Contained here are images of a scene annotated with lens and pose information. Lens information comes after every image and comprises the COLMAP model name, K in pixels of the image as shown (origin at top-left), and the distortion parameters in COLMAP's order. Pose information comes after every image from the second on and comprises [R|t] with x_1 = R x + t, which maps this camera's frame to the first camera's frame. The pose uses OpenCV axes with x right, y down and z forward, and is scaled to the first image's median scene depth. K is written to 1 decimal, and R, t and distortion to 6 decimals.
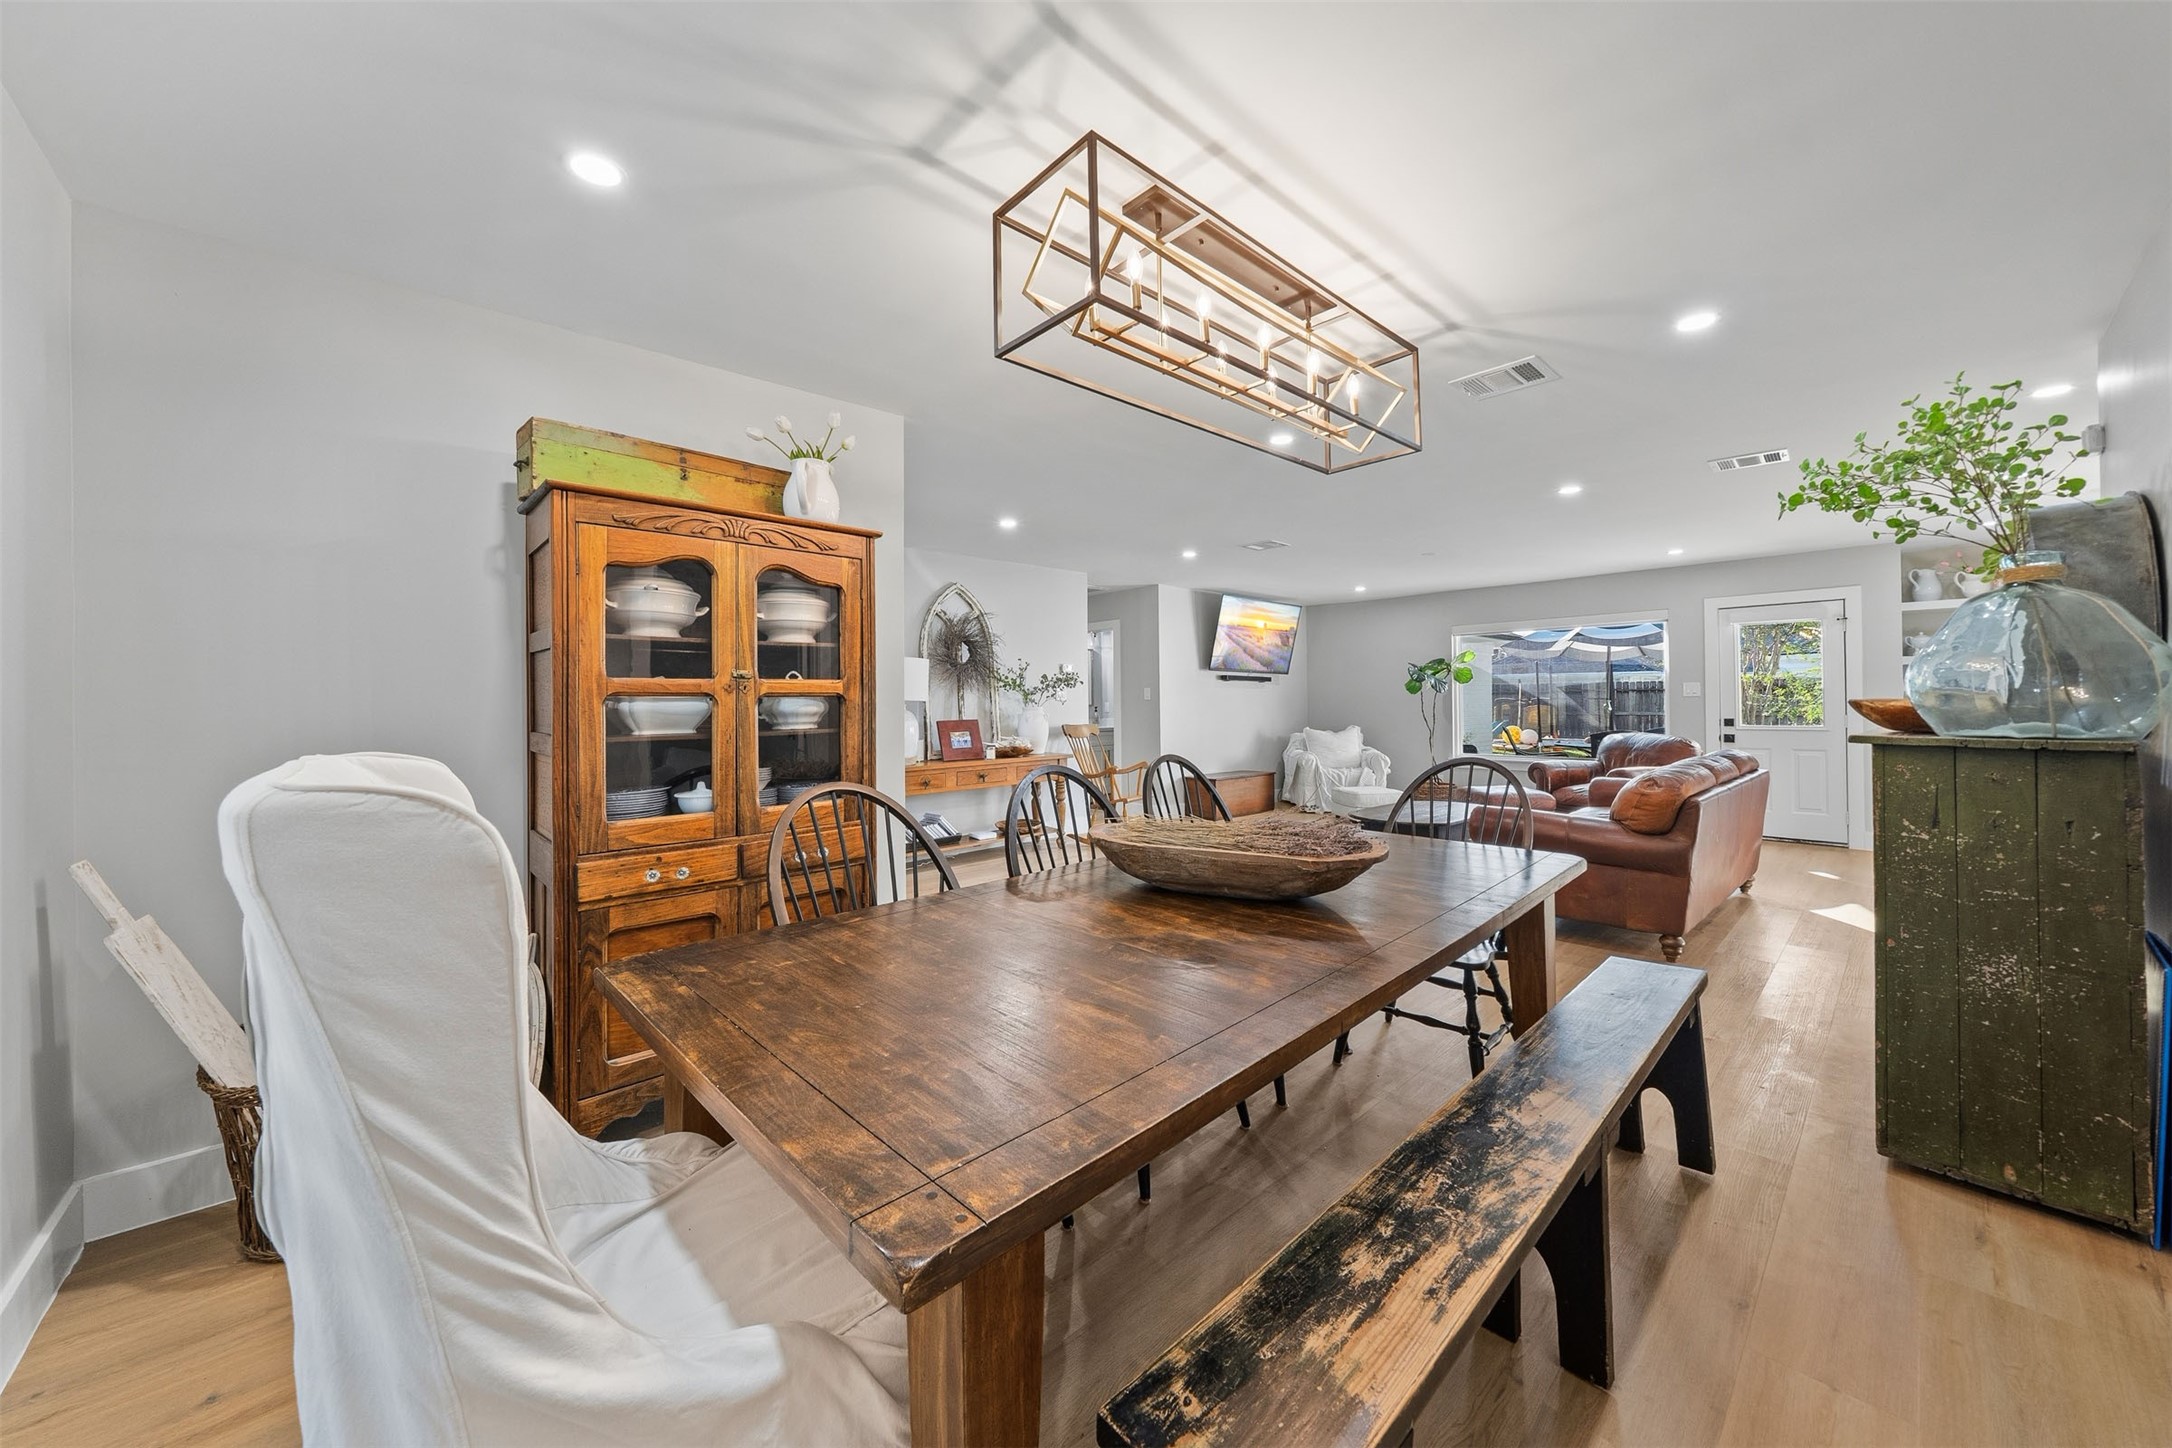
lens RADIAL K [[739.8, 0, 1134.6], [0, 739.8, 695.3], [0, 0, 1]] dist [-0.000506, -0.000062]
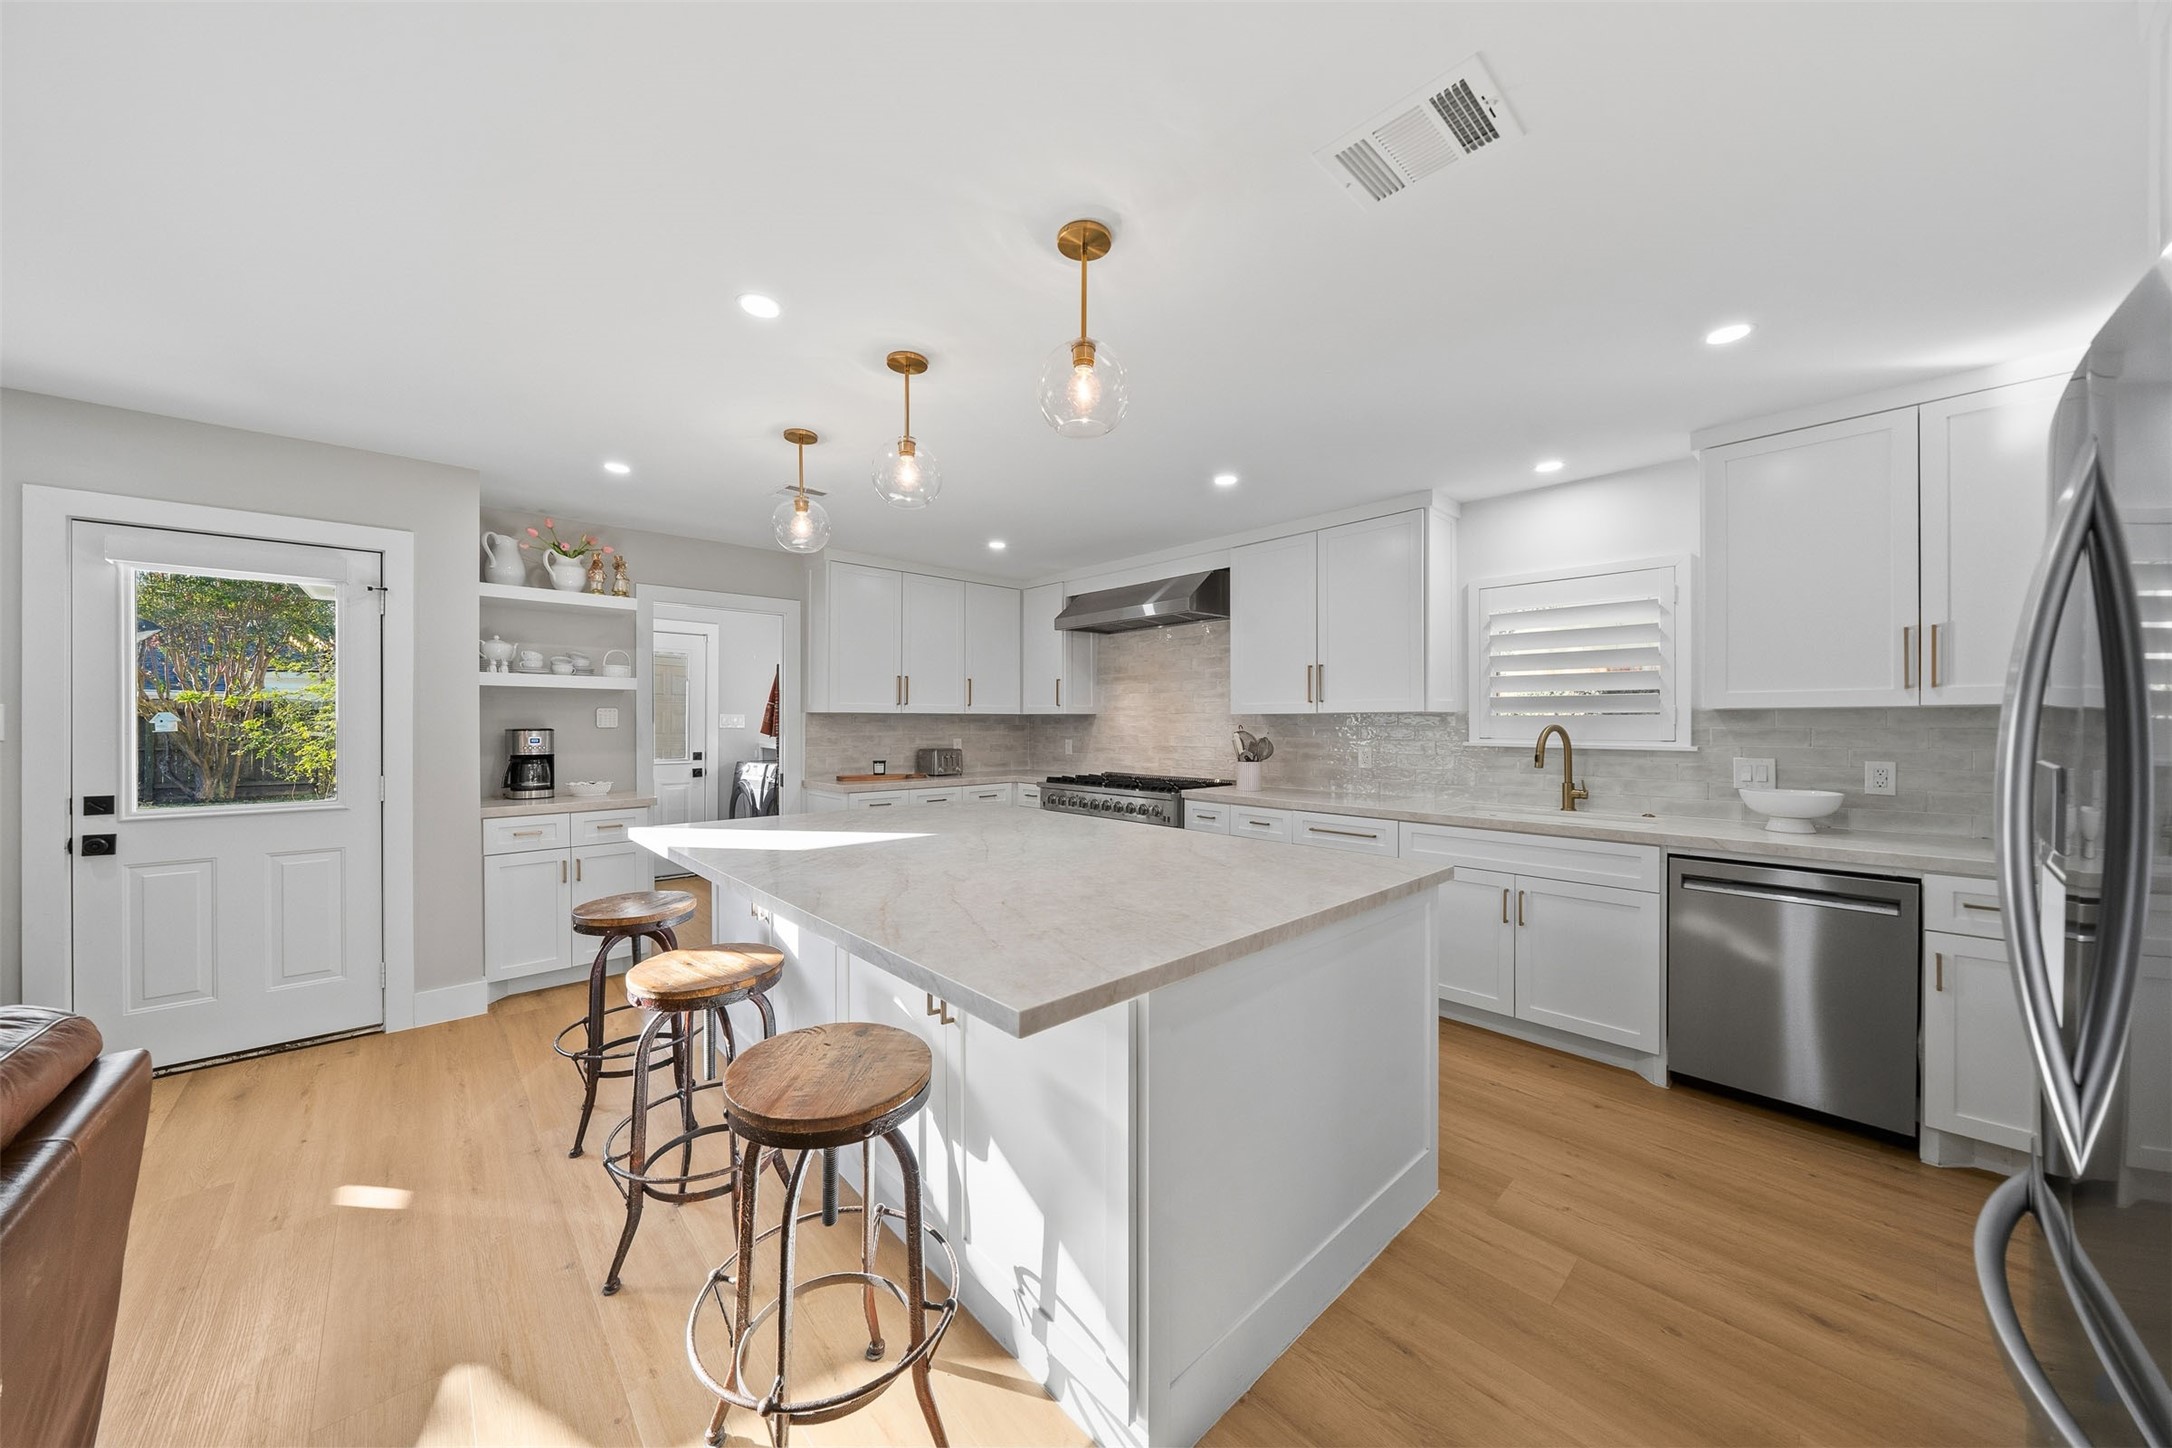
lens RADIAL K [[743.6, 0, 1075.9], [0, 743.6, 722.4], [0, 0, 1]] dist [-0.006965, -0.000028]
pose [[0.024115, 0.005453, 0.999694, 0.433191], [-0.008005, 0.999954, -0.005261, -0.011044], [-0.999677, -0.007875, 0.024158, 0.476694]]
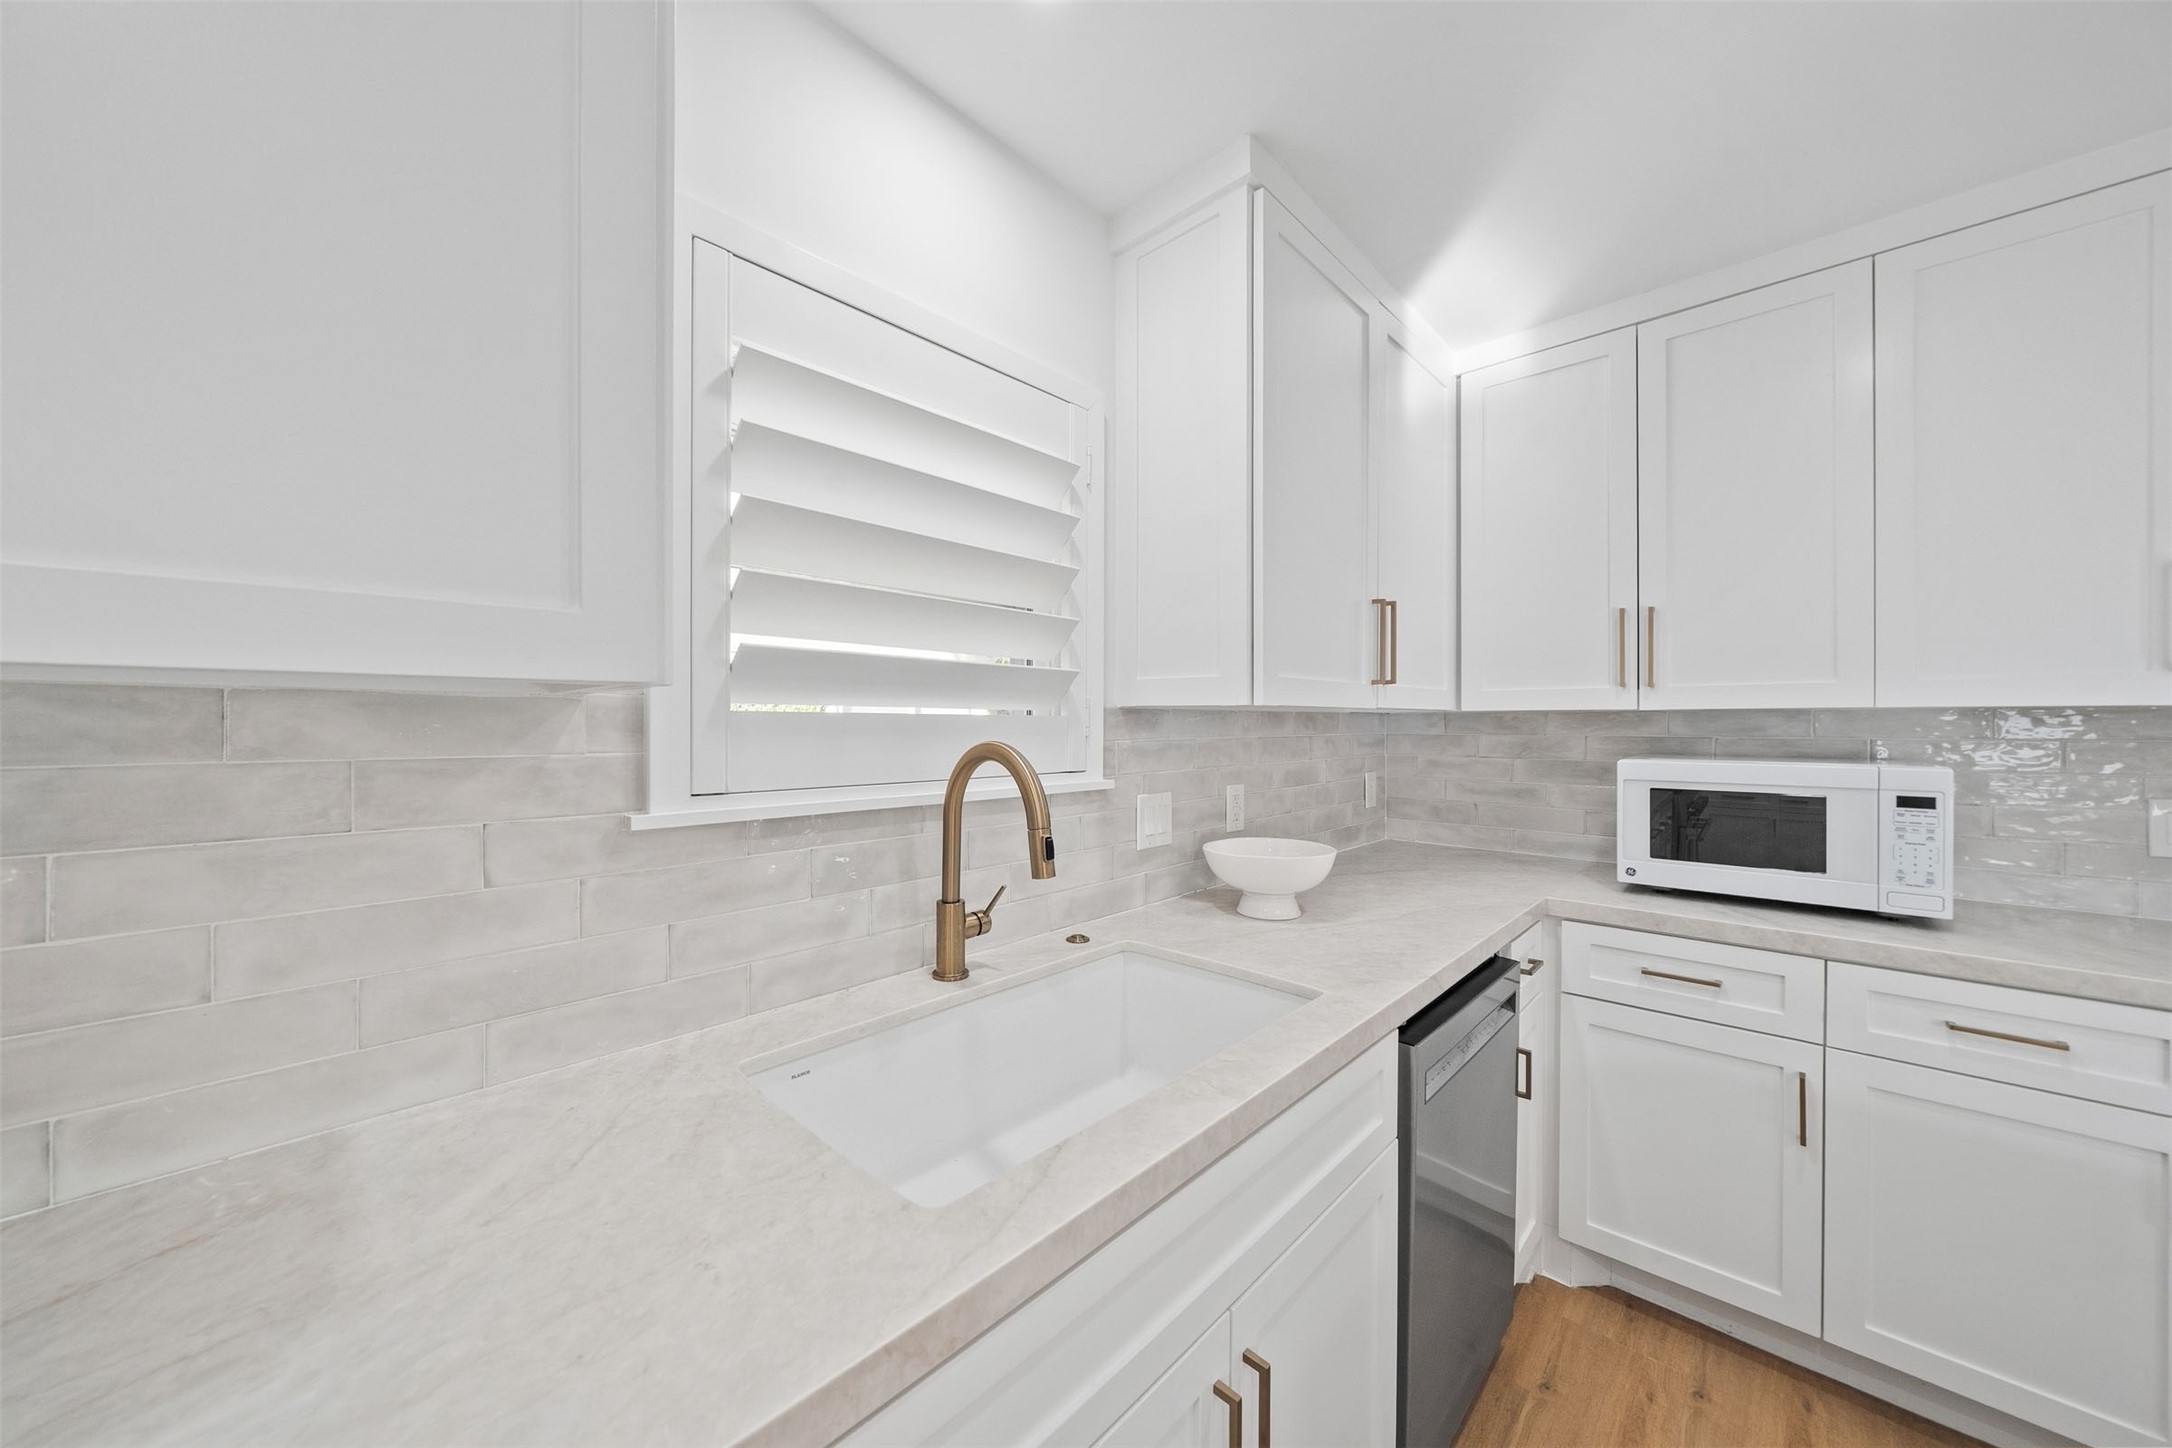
lens RADIAL K [[759.7, 0, 1070.5], [0, 759.7, 721.7], [0, 0, 1]] dist [-0.006717, -0.000004]
pose [[-0.999408, 0.004675, -0.034071, 0.959339], [0.005050, 0.999927, -0.010948, -0.017666], [0.034017, -0.011114, -0.999359, 0.331332]]
